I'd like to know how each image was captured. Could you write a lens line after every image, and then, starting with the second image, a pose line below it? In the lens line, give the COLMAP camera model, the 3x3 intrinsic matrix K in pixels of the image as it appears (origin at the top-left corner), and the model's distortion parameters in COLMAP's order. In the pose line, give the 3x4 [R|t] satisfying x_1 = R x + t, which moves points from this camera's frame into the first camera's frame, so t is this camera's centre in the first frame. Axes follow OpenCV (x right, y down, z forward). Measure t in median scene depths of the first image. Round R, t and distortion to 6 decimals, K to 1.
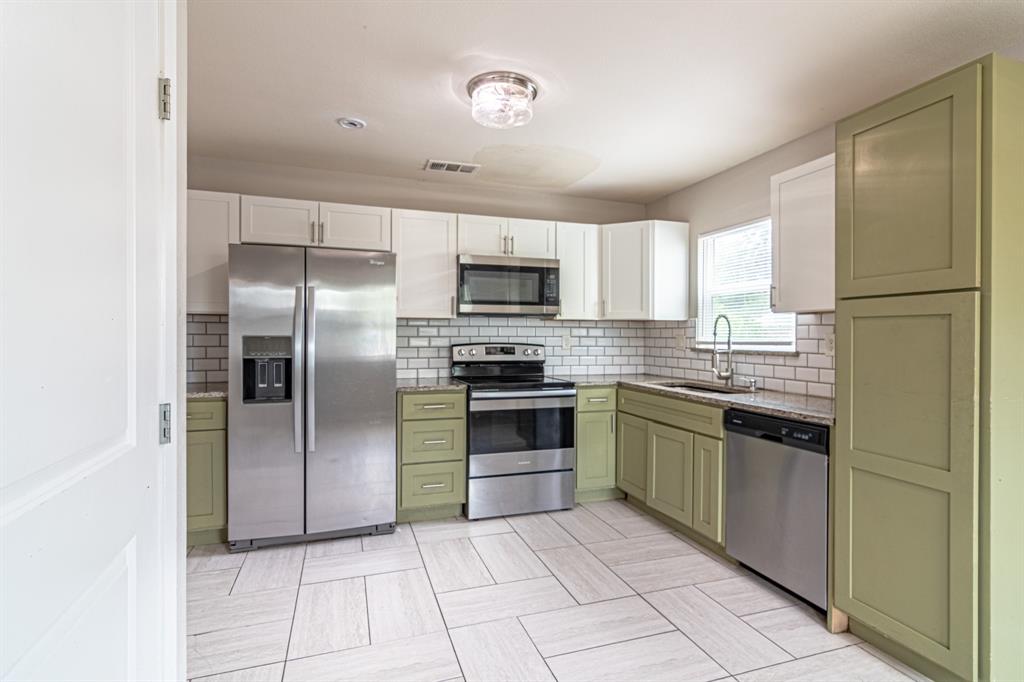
lens RADIAL K [[499.4, 0, 518.1], [0, 499.4, 337.9], [0, 0, 1]] dist [0.001551, 0.001288]
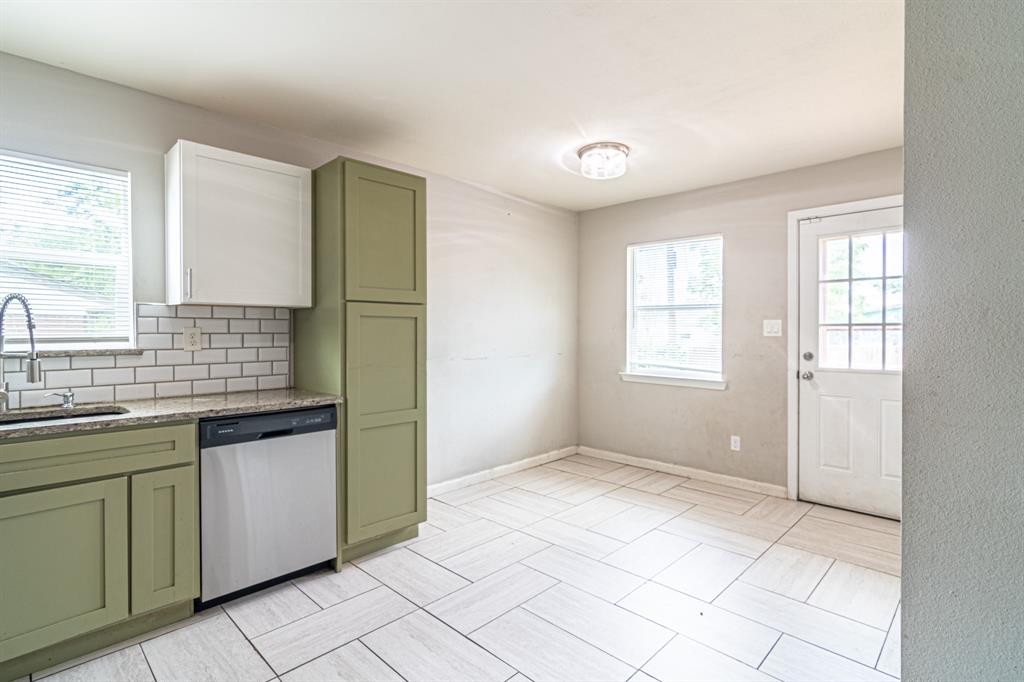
lens RADIAL K [[499.4, 0, 518.4], [0, 499.4, 341.2], [0, 0, 1]] dist [0.001551, 0.001288]
pose [[-0.462115, -0.018678, 0.886623, -0.430204], [0.000037, 0.999778, 0.021081, -0.002208], [-0.886820, 0.009775, -0.462011, 0.764291]]
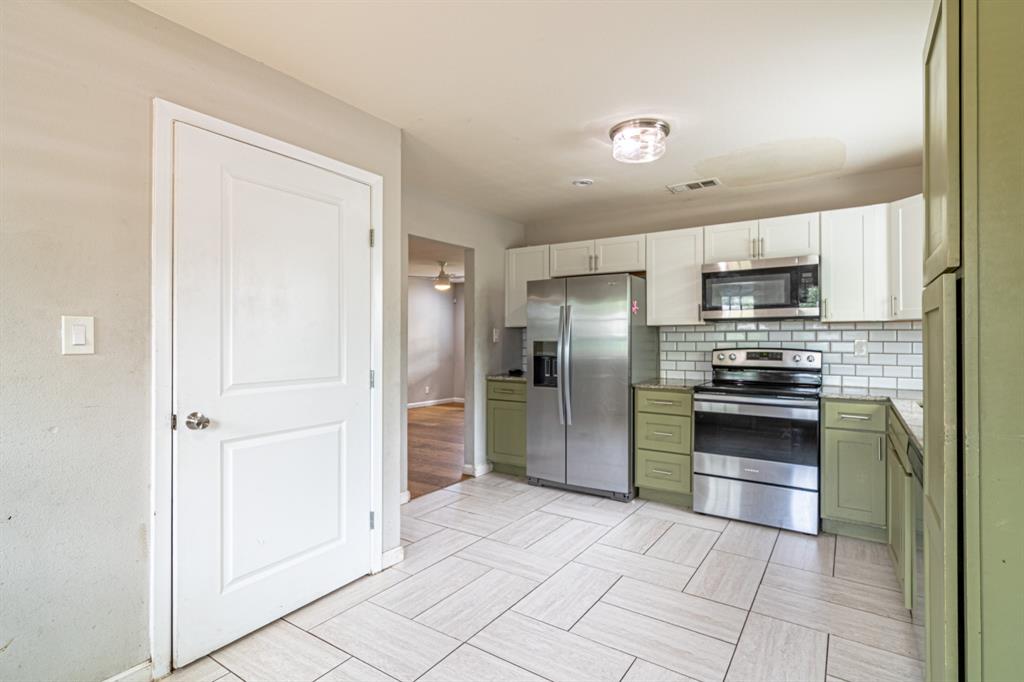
lens RADIAL K [[499.4, 0, 530.4], [0, 499.4, 339.1], [0, 0, 1]] dist [0.001551, 0.001288]
pose [[0.617002, -0.004245, -0.786950, 0.548495], [-0.001187, 0.999979, -0.006326, -0.000583], [0.786961, 0.004837, 0.616984, 0.057051]]
